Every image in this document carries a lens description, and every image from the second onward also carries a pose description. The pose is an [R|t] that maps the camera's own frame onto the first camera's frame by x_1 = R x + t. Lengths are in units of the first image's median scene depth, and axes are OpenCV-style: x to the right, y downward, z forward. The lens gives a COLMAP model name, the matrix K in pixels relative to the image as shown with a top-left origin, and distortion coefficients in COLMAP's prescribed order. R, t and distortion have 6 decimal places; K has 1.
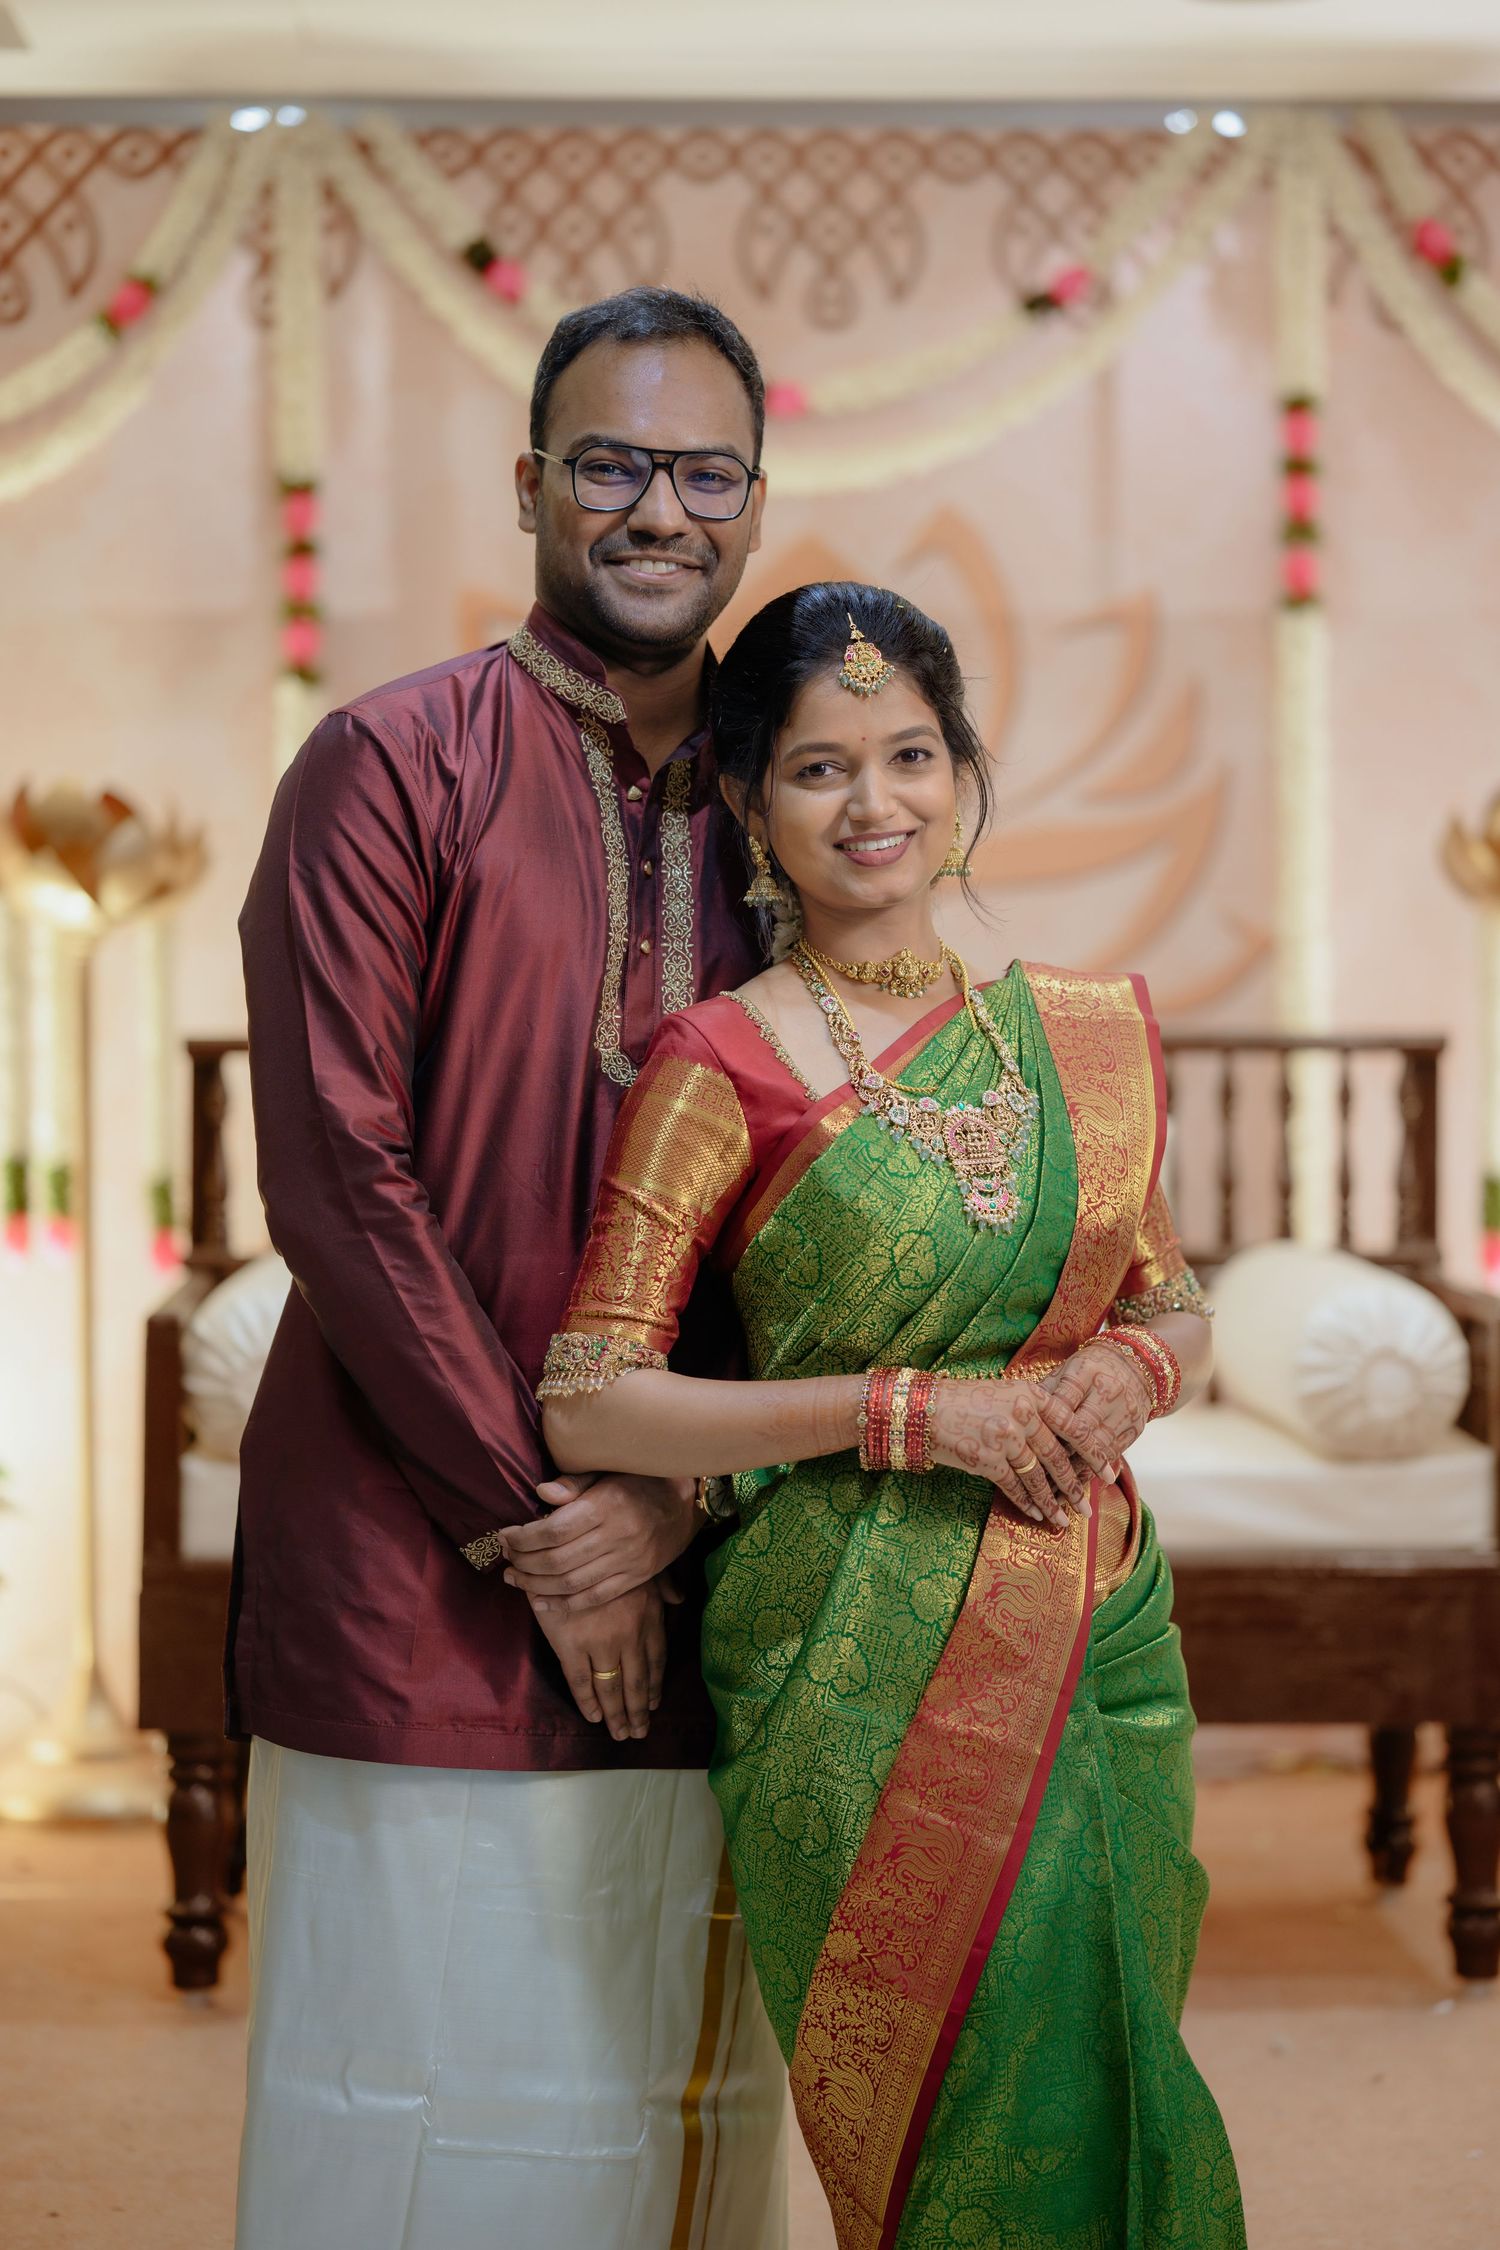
lens RADIAL K [[5352.7, 0, 750.0], [0, 5352.7, 1125.0], [0, 0, 1]] dist [0.087443, -0.381385]
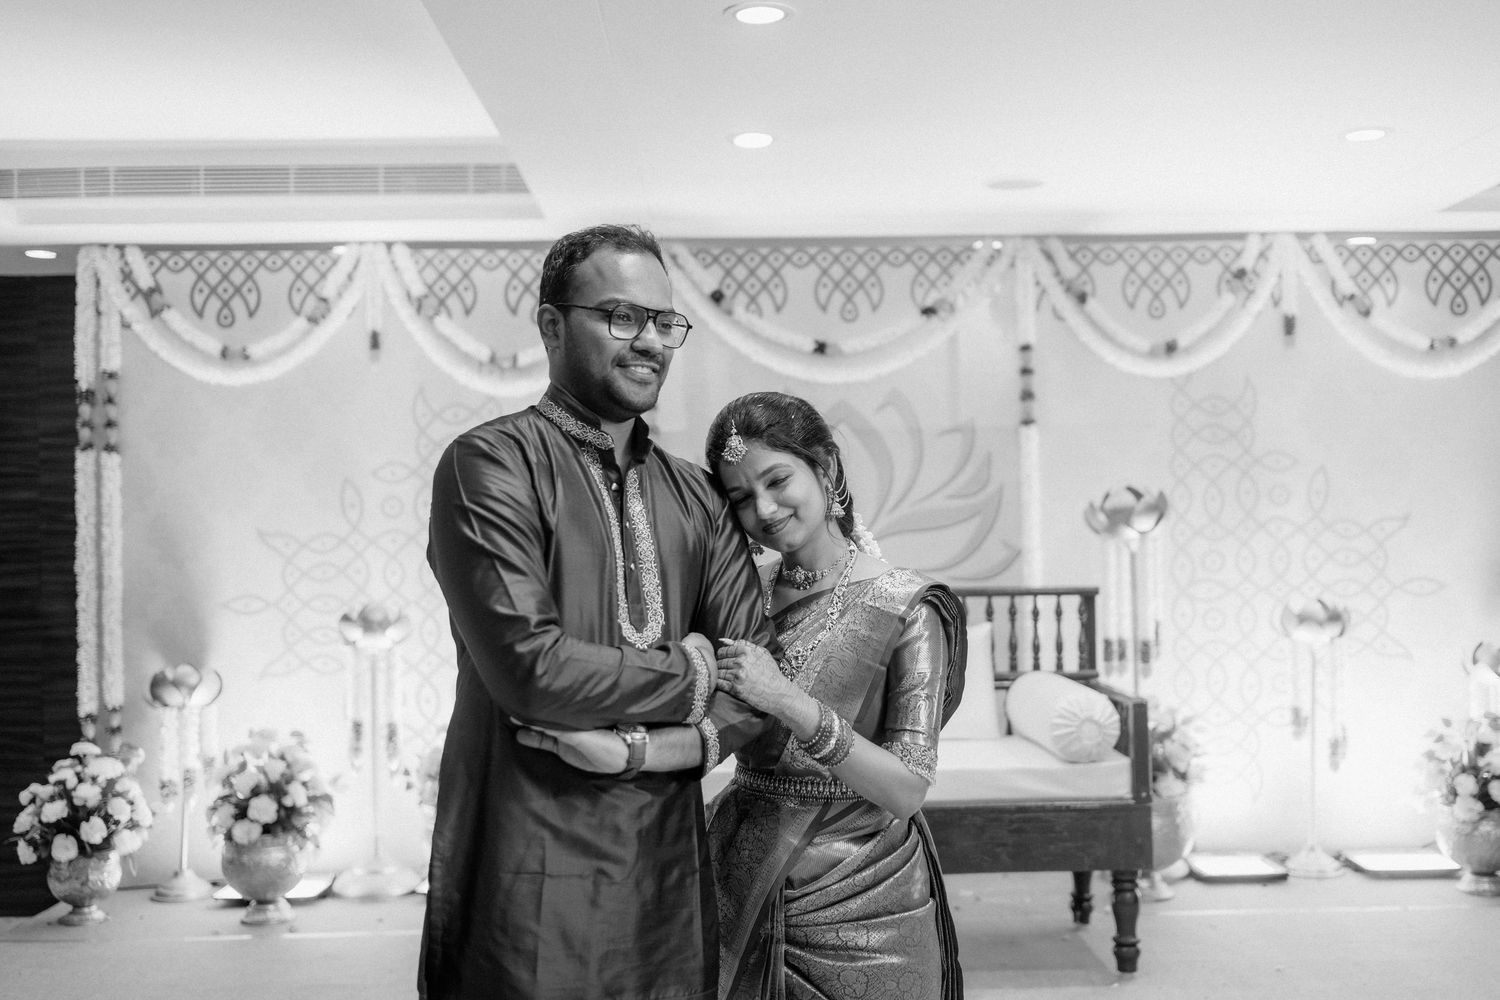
lens RADIAL K [[1643.9, 0, 782.7], [0, 1643.9, 528.9], [0, 0, 1]] dist [0.002288, -0.010234]
pose [[0.999837, -0.012630, -0.012920, -0.008851], [0.012058, 0.998984, -0.043416, -0.011196], [0.013456, 0.043253, 0.998974, 0.192434]]
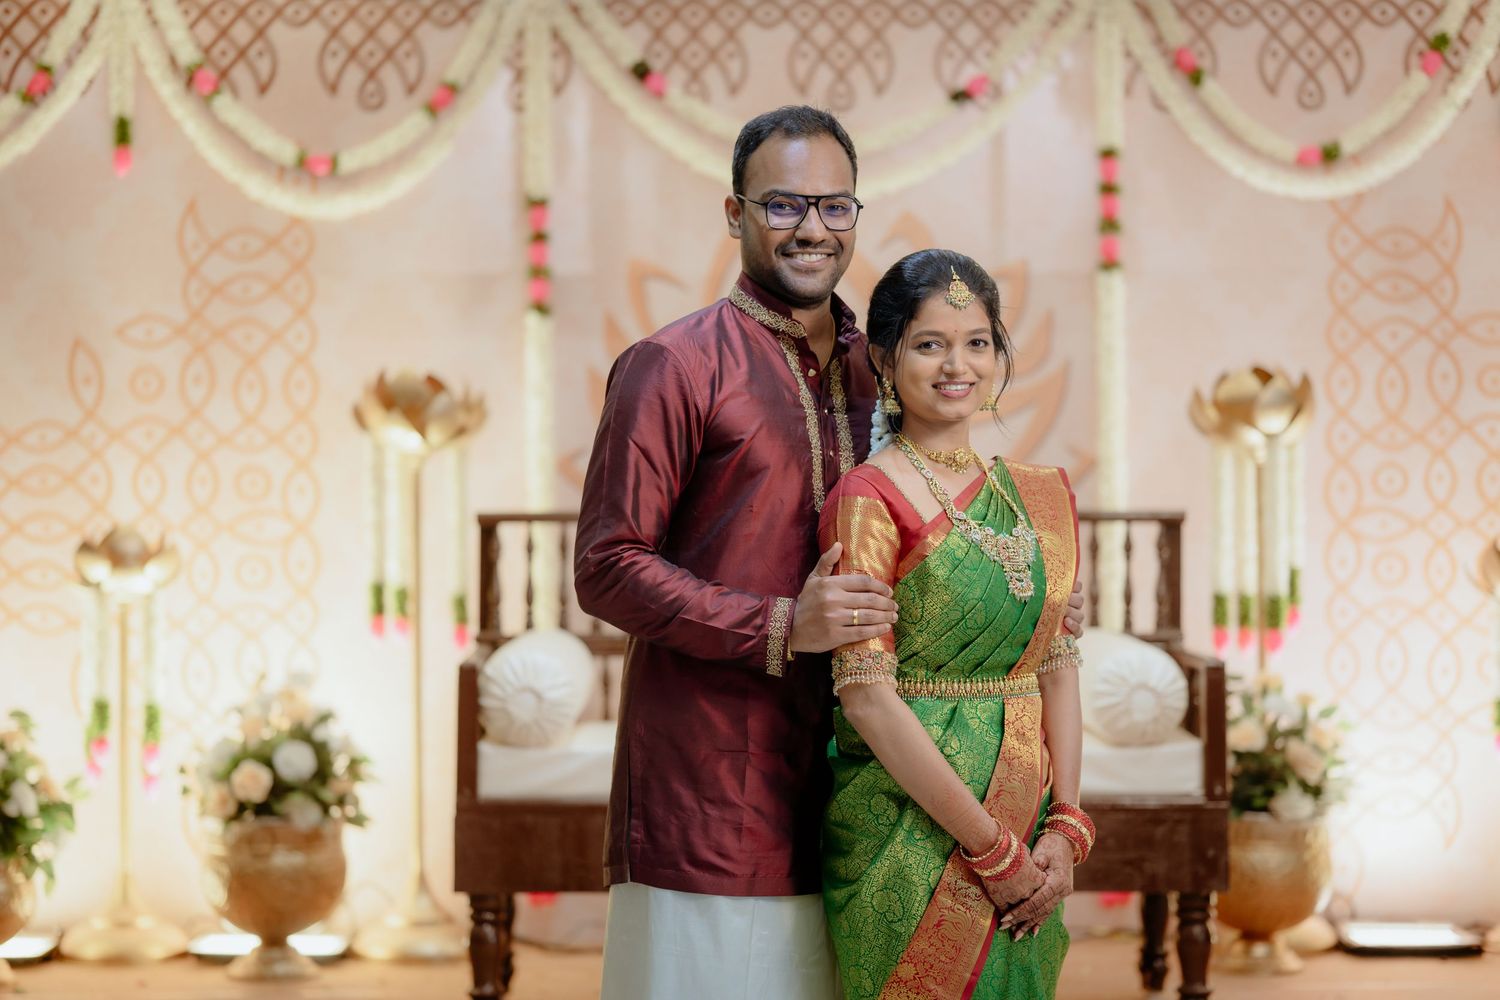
lens RADIAL K [[3568.5, 0, 748.5], [0, 3568.5, 523.4], [0, 0, 1]] dist [0.087443, -0.381385]
pose [[0.999827, -0.000436, -0.018600, 0.006656], [0.000088, 0.999825, -0.018716, 0.008258], [0.018605, 0.018711, 0.999652, -0.167602]]
